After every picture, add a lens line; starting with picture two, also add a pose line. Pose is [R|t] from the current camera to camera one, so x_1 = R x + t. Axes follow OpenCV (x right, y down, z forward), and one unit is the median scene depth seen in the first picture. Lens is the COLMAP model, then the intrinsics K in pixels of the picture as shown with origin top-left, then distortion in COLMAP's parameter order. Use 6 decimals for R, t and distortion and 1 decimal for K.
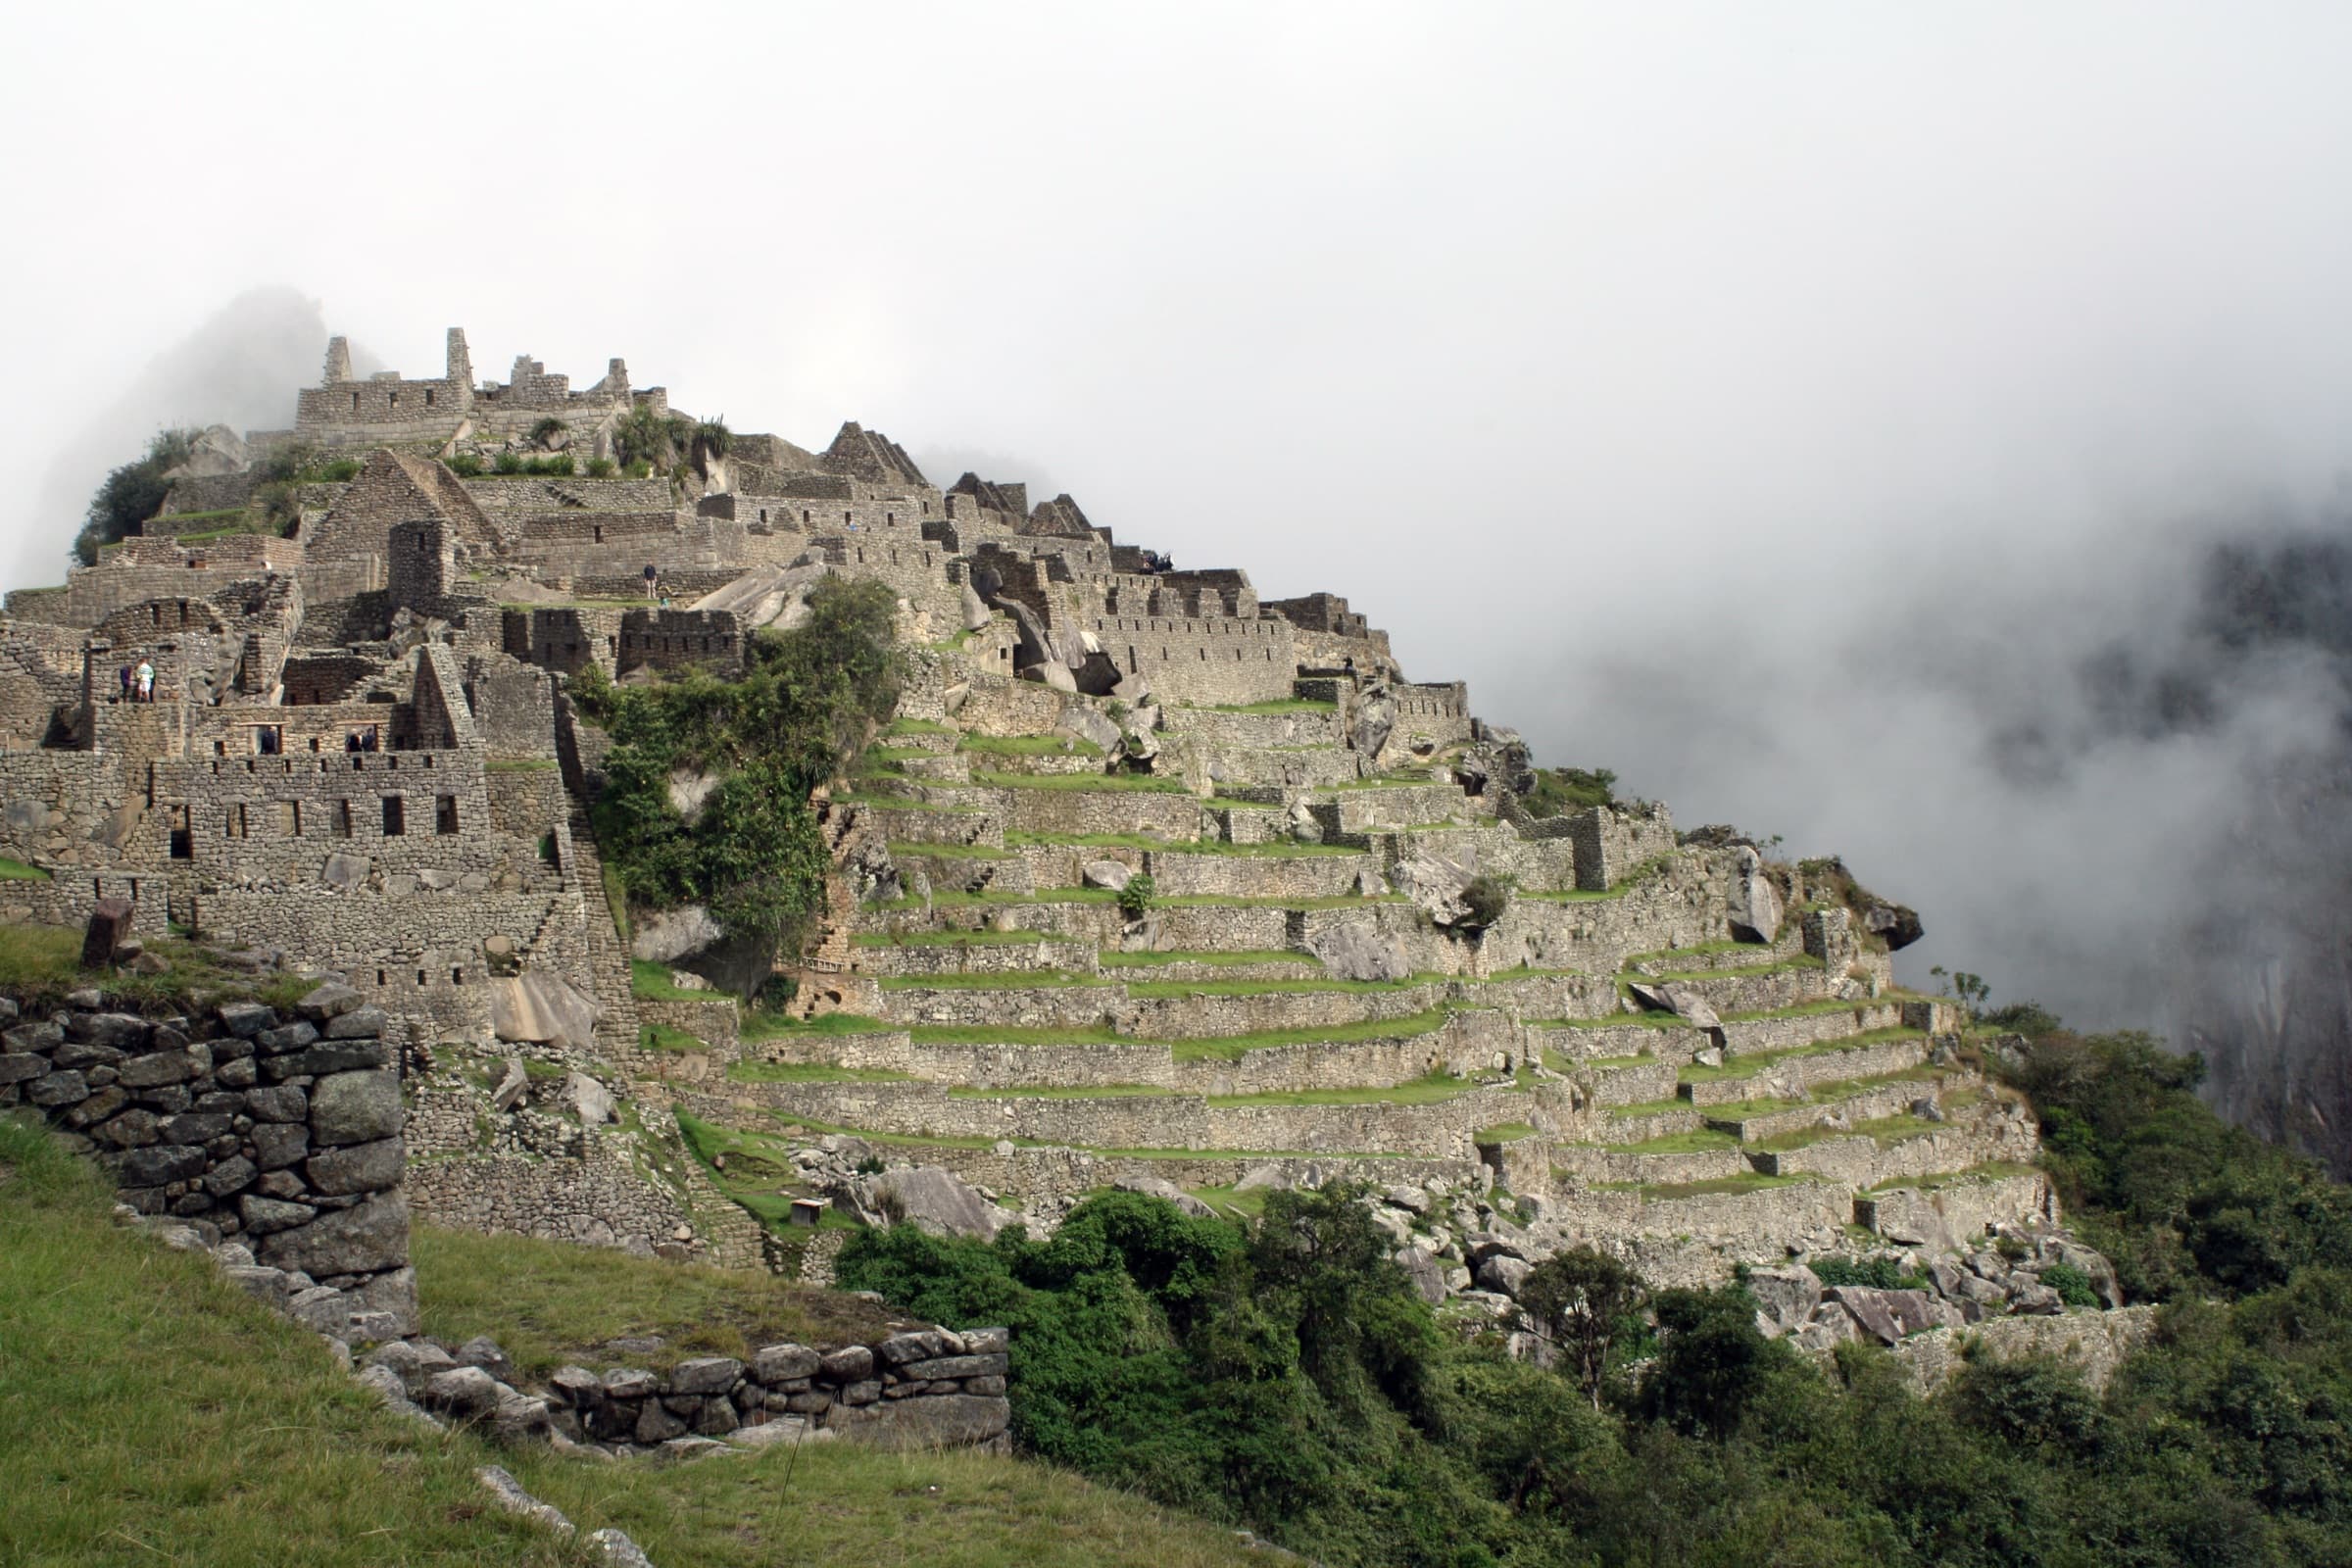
lens RADIAL K [[3256.5, 0, 1176.0], [0, 3256.5, 784.0], [0, 0, 1]] dist [-0.057244, -0.009380]
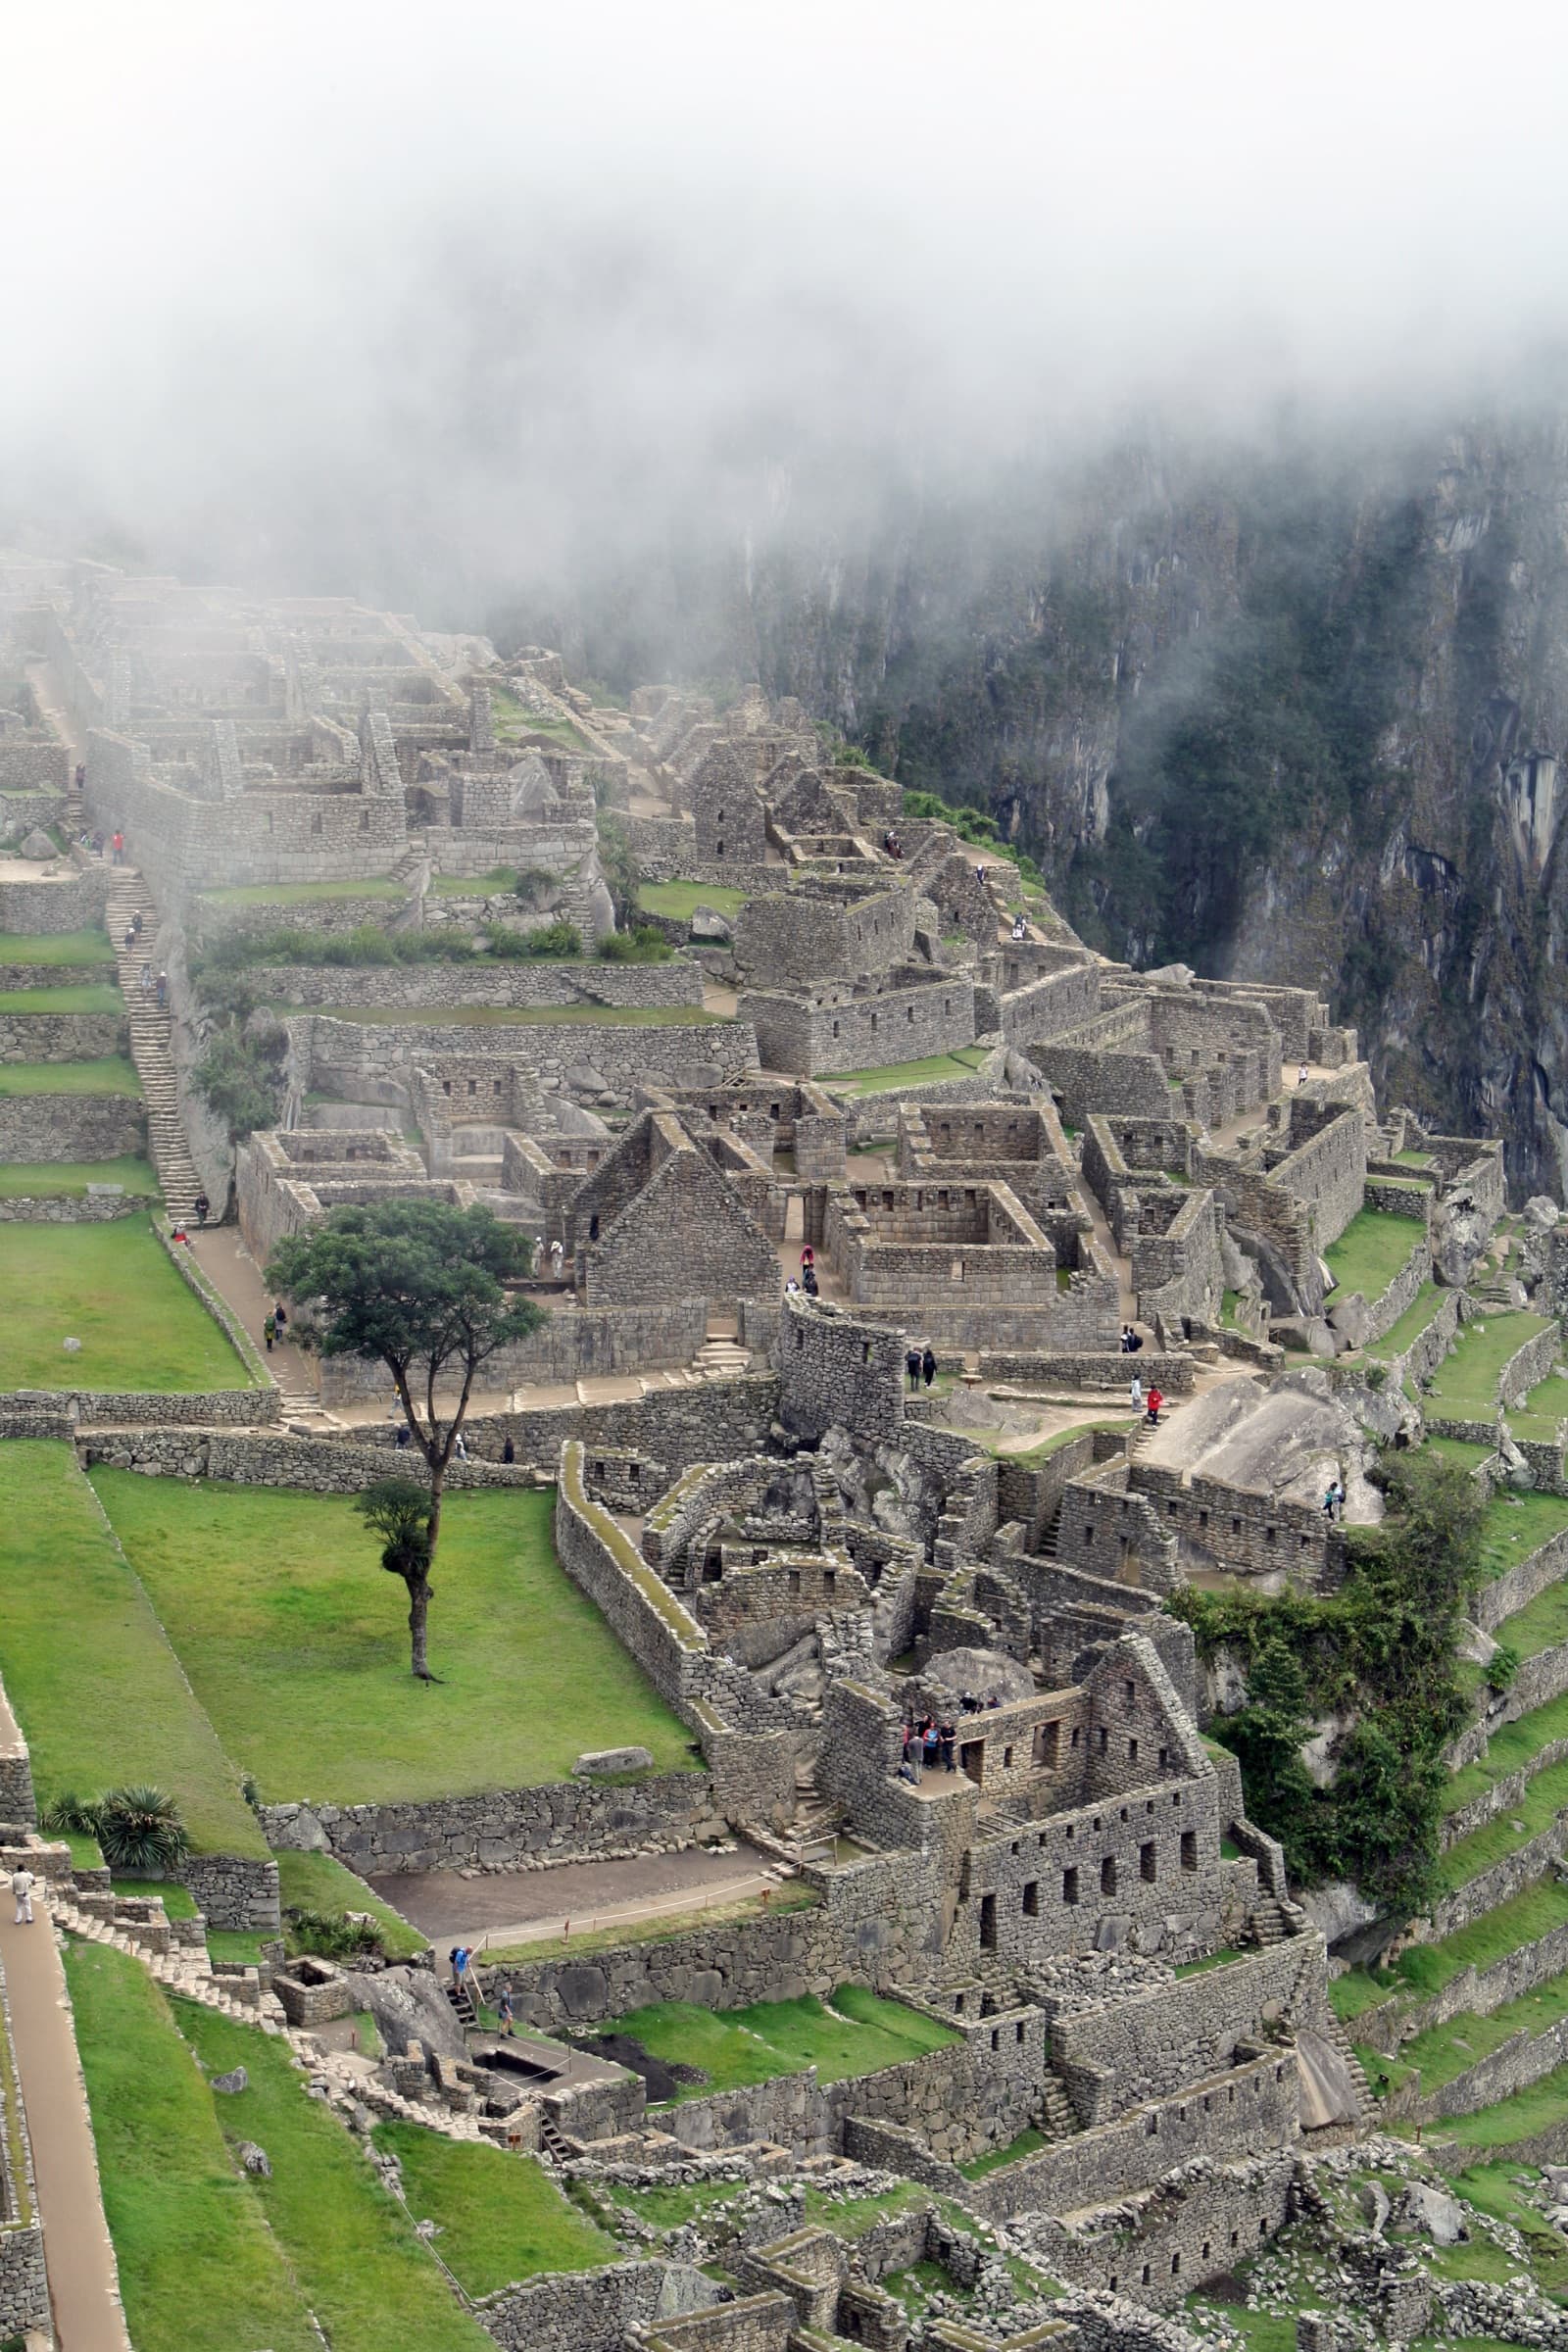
lens RADIAL K [[5084.1, 0, 784.0], [0, 5084.1, 1176.0], [0, 0, 1]] dist [0.063908, 0.273052]
pose [[0.968829, 0.017186, 0.247132, -0.644585], [-0.067028, 0.978566, 0.194717, -0.417385], [-0.238489, -0.205213, 0.949216, -0.273994]]
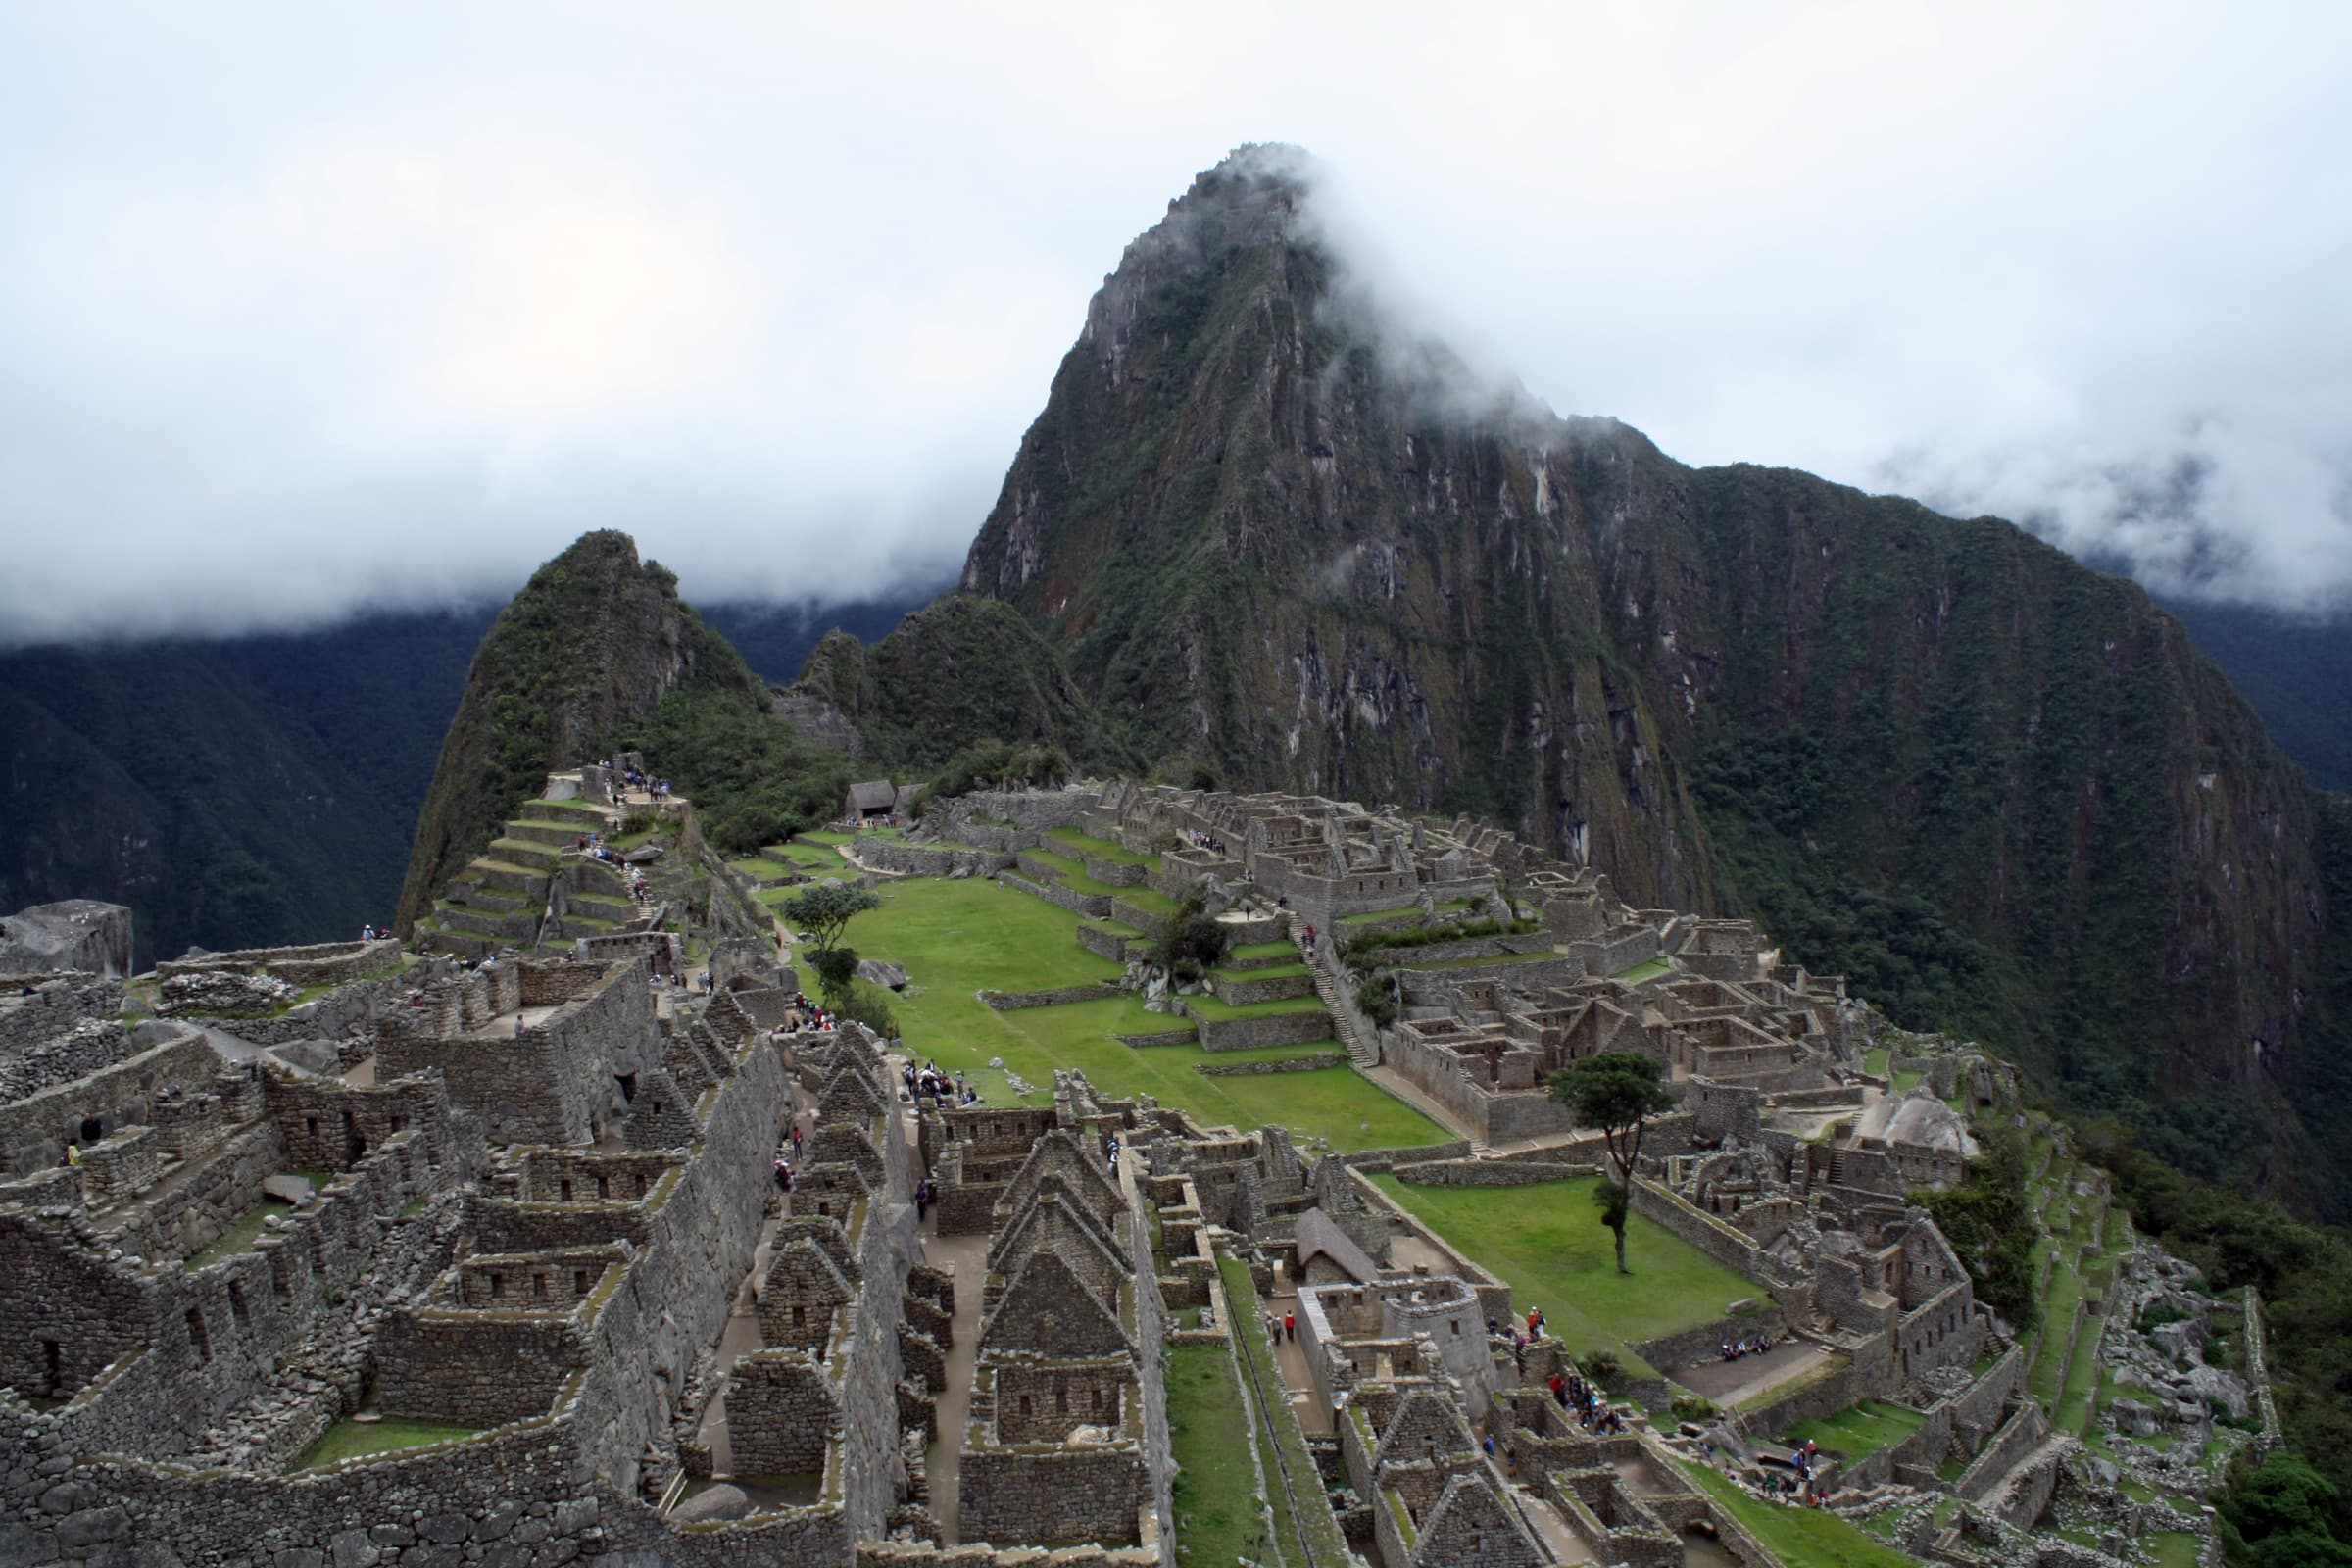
lens RADIAL K [[1933.3, 0, 1176.0], [0, 1933.3, 784.0], [0, 0, 1]] dist [-0.179817, 0.137084]
pose [[0.972343, -0.035106, 0.230905, -0.883144], [0.017190, 0.996714, 0.079152, -0.386714], [-0.232926, -0.072994, 0.969751, 0.025984]]
